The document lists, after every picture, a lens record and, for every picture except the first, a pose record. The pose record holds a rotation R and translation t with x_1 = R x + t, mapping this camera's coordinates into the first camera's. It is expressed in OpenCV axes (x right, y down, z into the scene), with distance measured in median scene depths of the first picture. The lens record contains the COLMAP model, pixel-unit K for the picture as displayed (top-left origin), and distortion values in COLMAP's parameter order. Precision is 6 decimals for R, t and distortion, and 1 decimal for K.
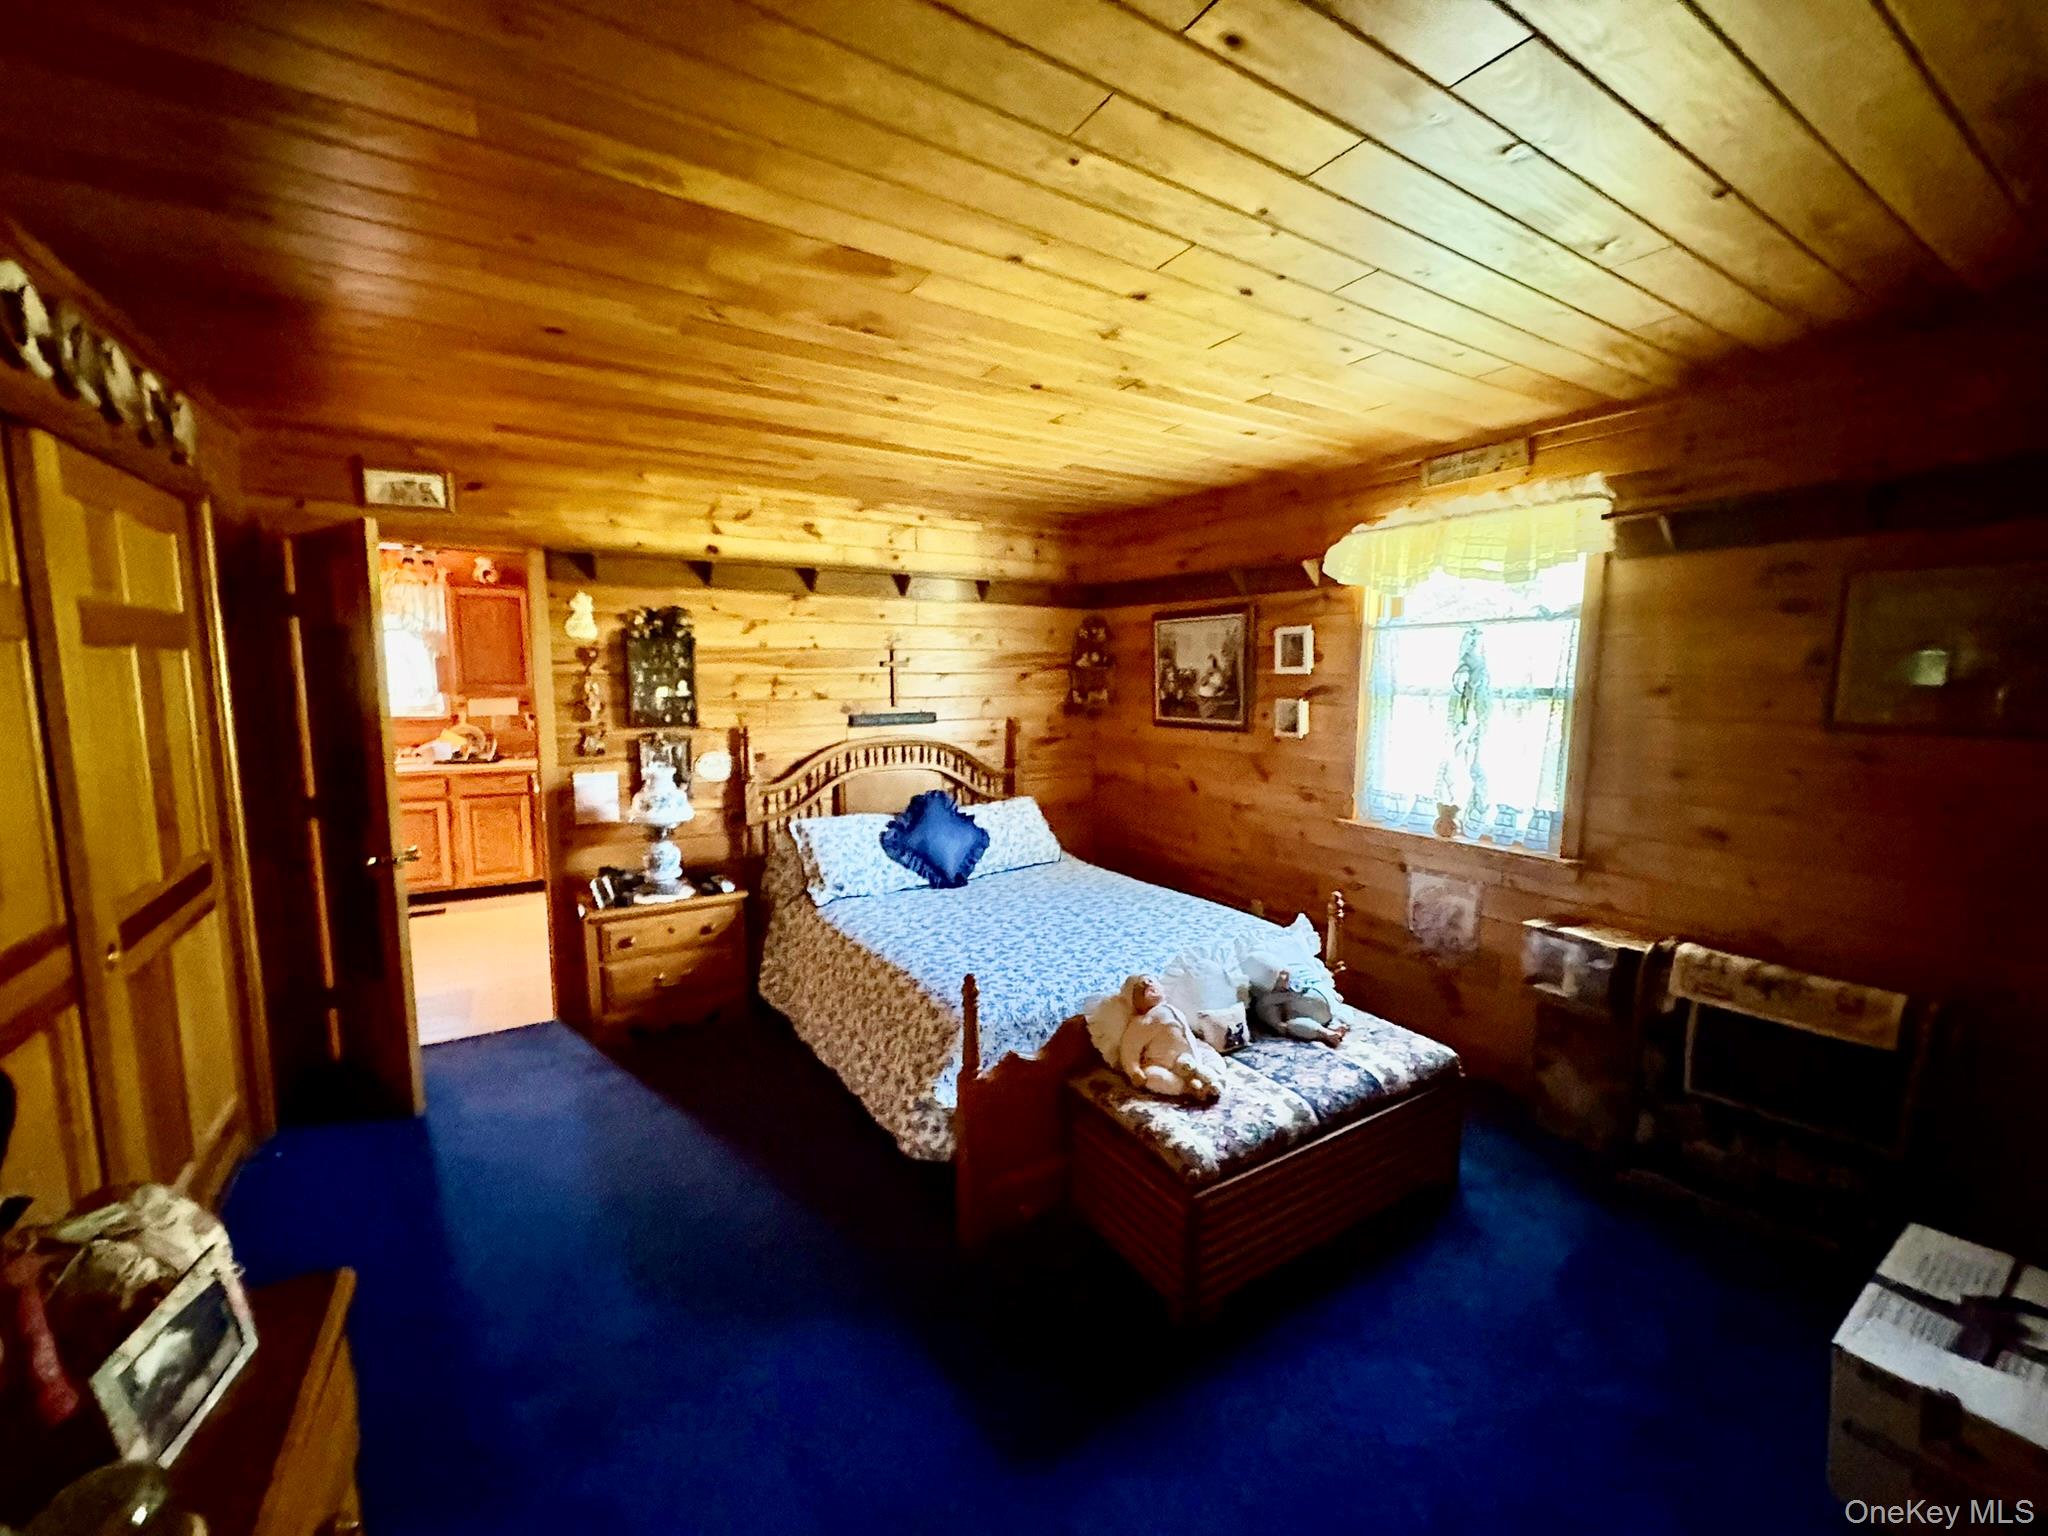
lens RADIAL K [[819.4, 0, 1024.8], [0, 819.4, 766.5], [0, 0, 1]] dist [0.008206, -0.001289]
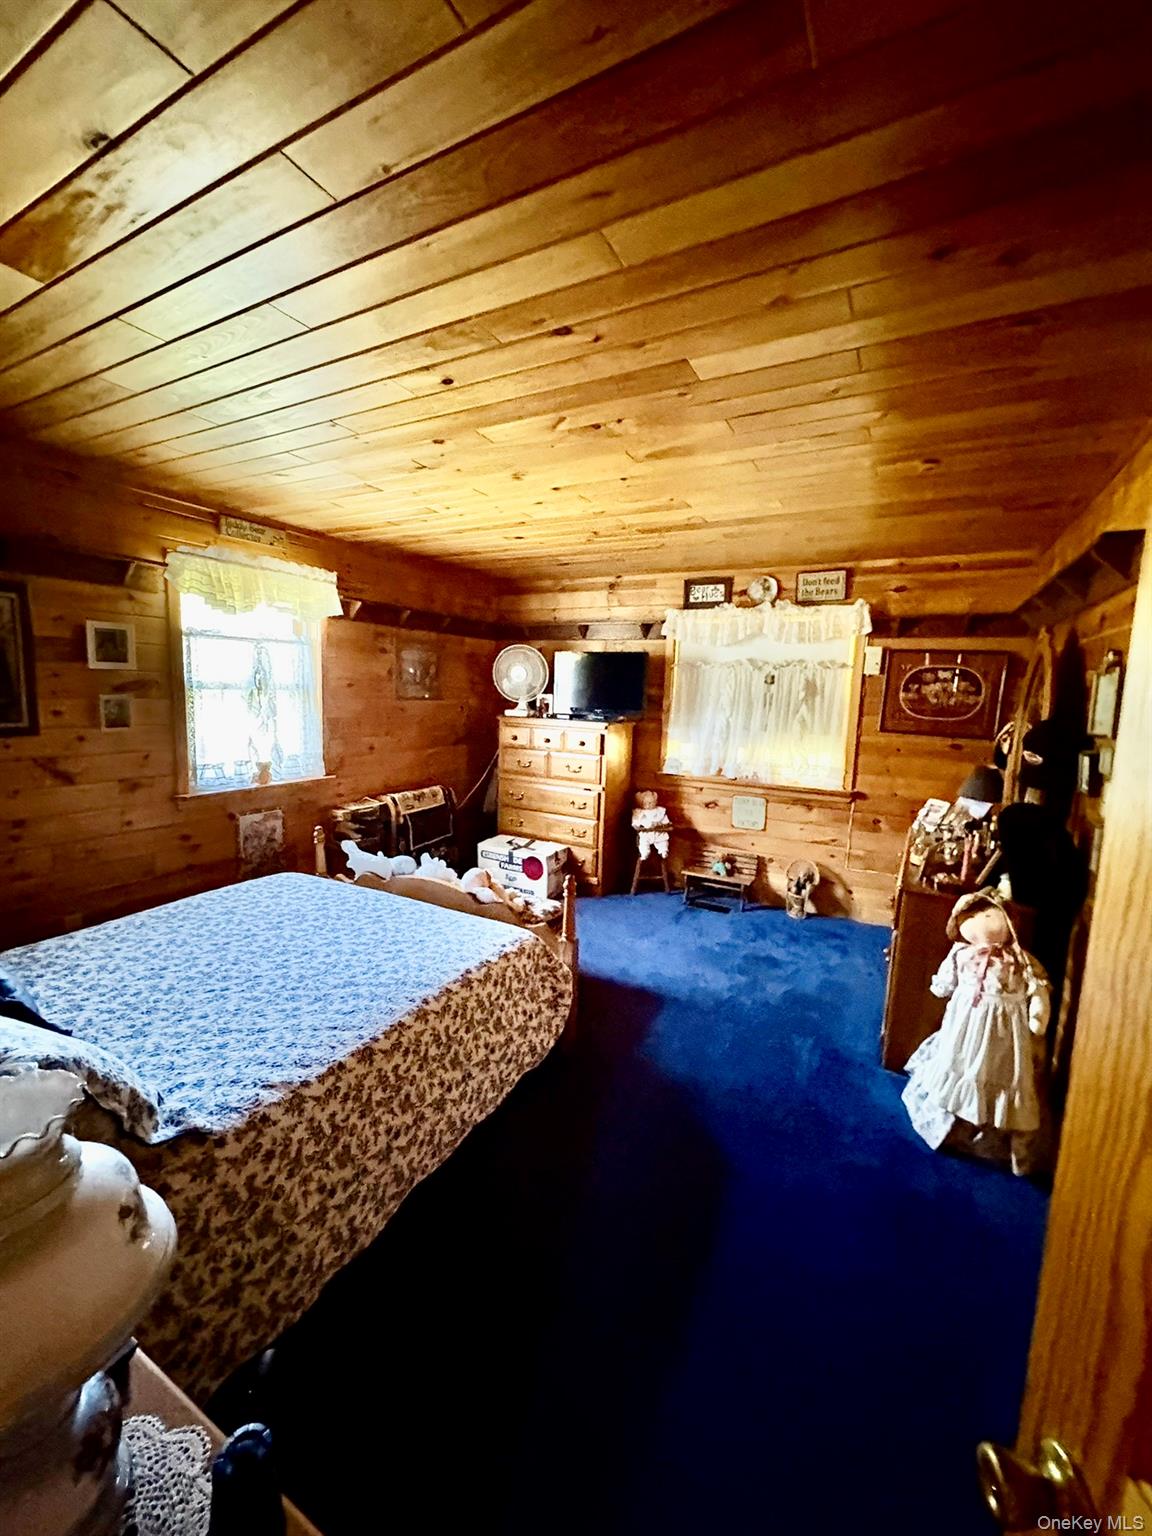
lens RADIAL K [[614.6, 0, 573.1], [0, 614.6, 769.1], [0, 0, 1]] dist [0.008206, -0.001289]
pose [[-0.484225, -0.137342, 0.864097, -0.722274], [0.062472, 0.979655, 0.190718, -0.119469], [-0.872710, 0.146332, -0.465793, 1.027120]]
